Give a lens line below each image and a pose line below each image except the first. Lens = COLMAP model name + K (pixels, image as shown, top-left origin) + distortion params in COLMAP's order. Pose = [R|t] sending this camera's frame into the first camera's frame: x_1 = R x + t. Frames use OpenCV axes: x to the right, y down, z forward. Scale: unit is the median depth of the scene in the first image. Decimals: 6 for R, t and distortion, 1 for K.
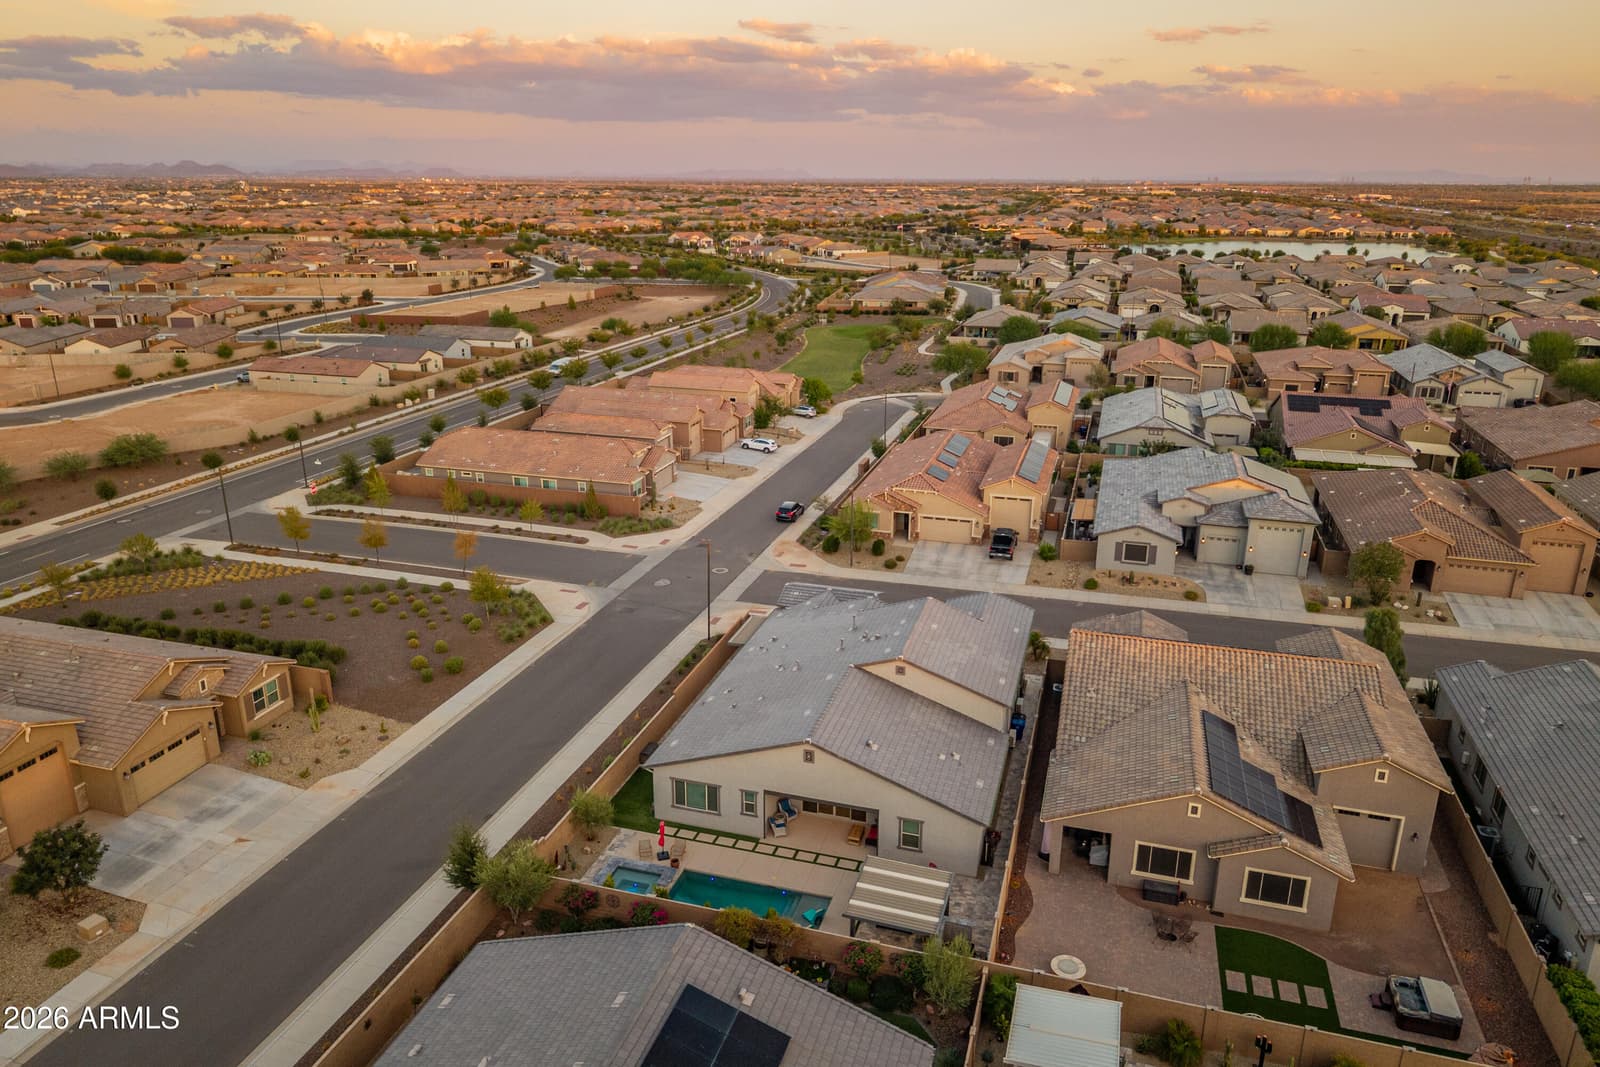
lens RADIAL K [[1073.1, 0, 805.0], [0, 1073.1, 504.0], [0, 0, 1]] dist [0.019601, -0.015397]
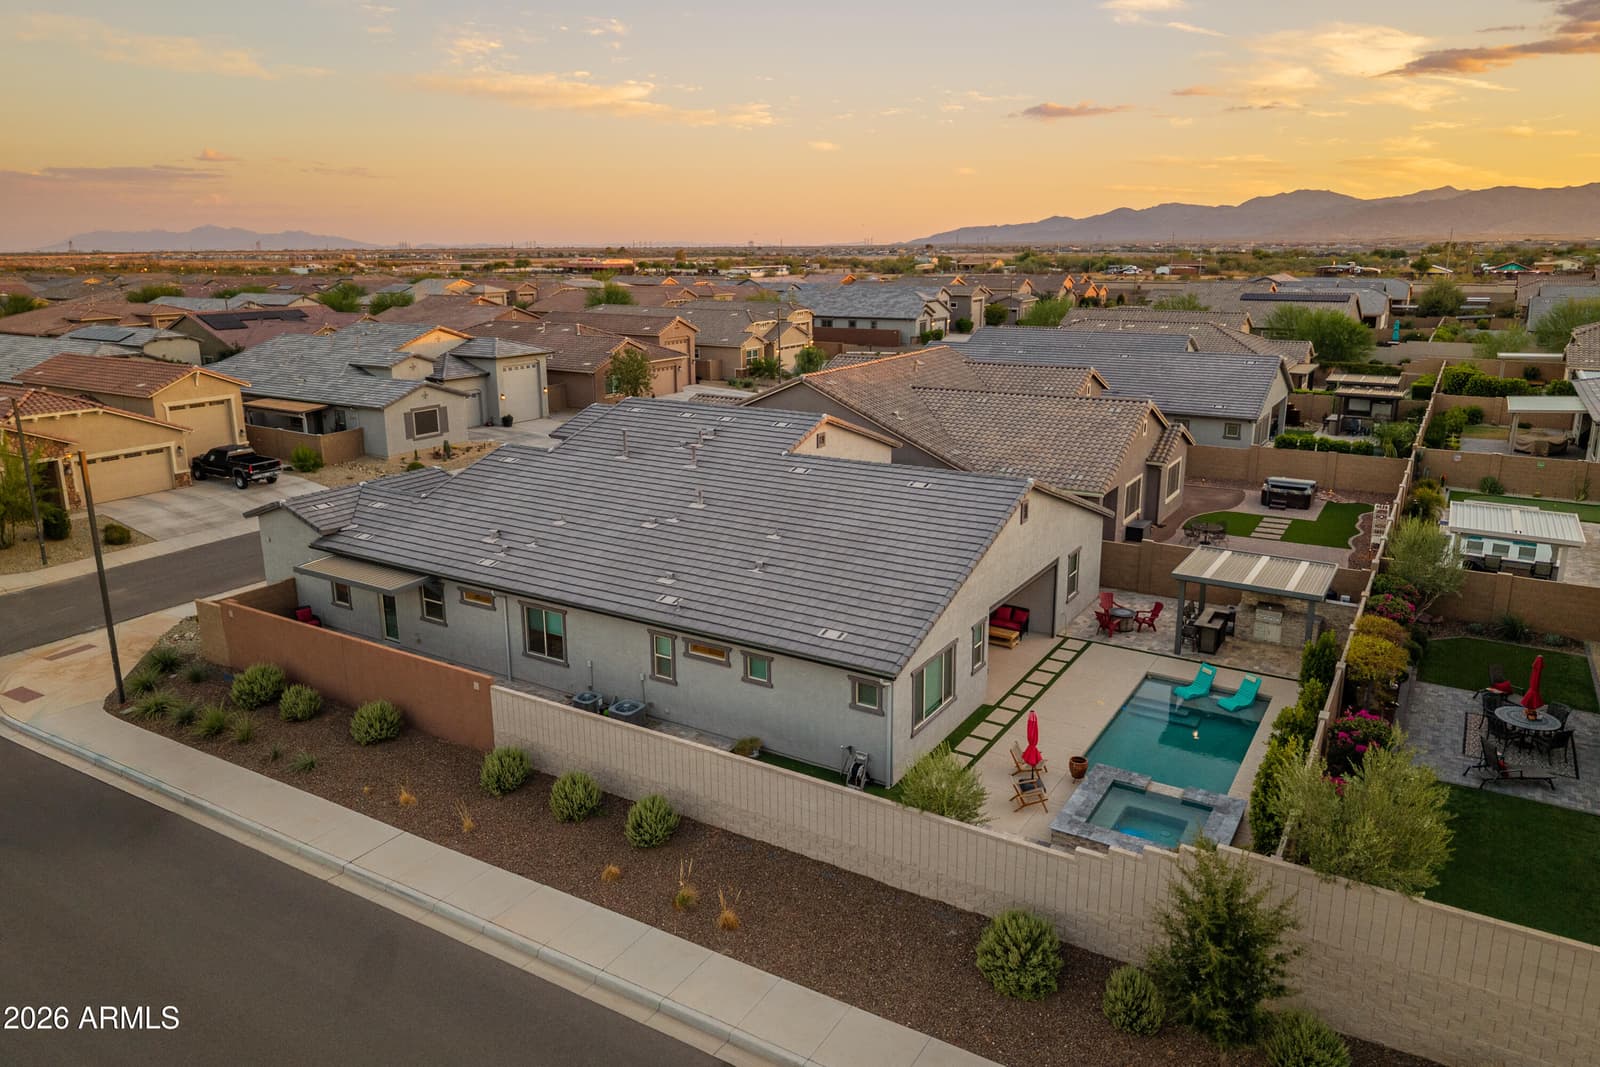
lens RADIAL K [[1073.1, 0, 797.0], [0, 1073.1, 497.2], [0, 0, 1]] dist [0.019601, -0.015397]
pose [[0.258196, -0.225391, 0.939433, -0.327148], [0.289204, 0.945844, 0.147444, 0.055268], [-0.921790, 0.233618, 0.309397, 0.507711]]
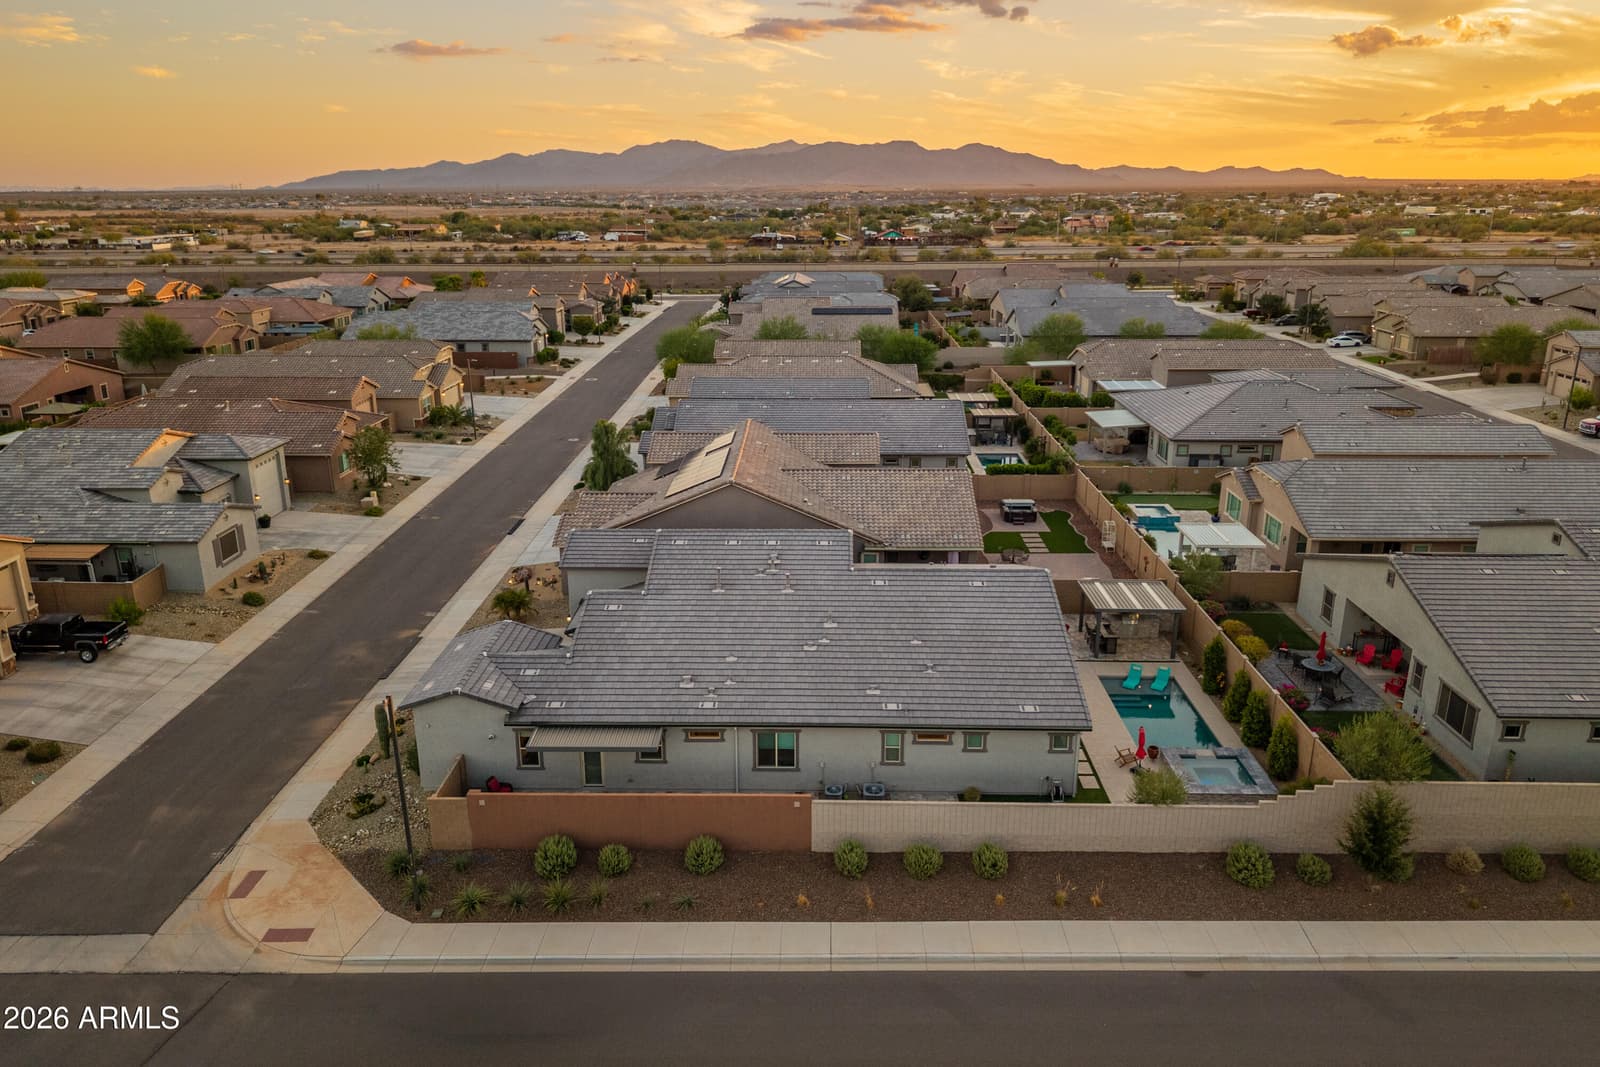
lens RADIAL K [[1073.1, 0, 799.4], [0, 1073.1, 499.9], [0, 0, 1]] dist [0.019601, -0.015397]
pose [[-0.270359, -0.270850, 0.923876, -0.417129], [0.284127, 0.894425, 0.345362, -0.112785], [-0.919879, 0.355870, -0.164860, 0.716493]]
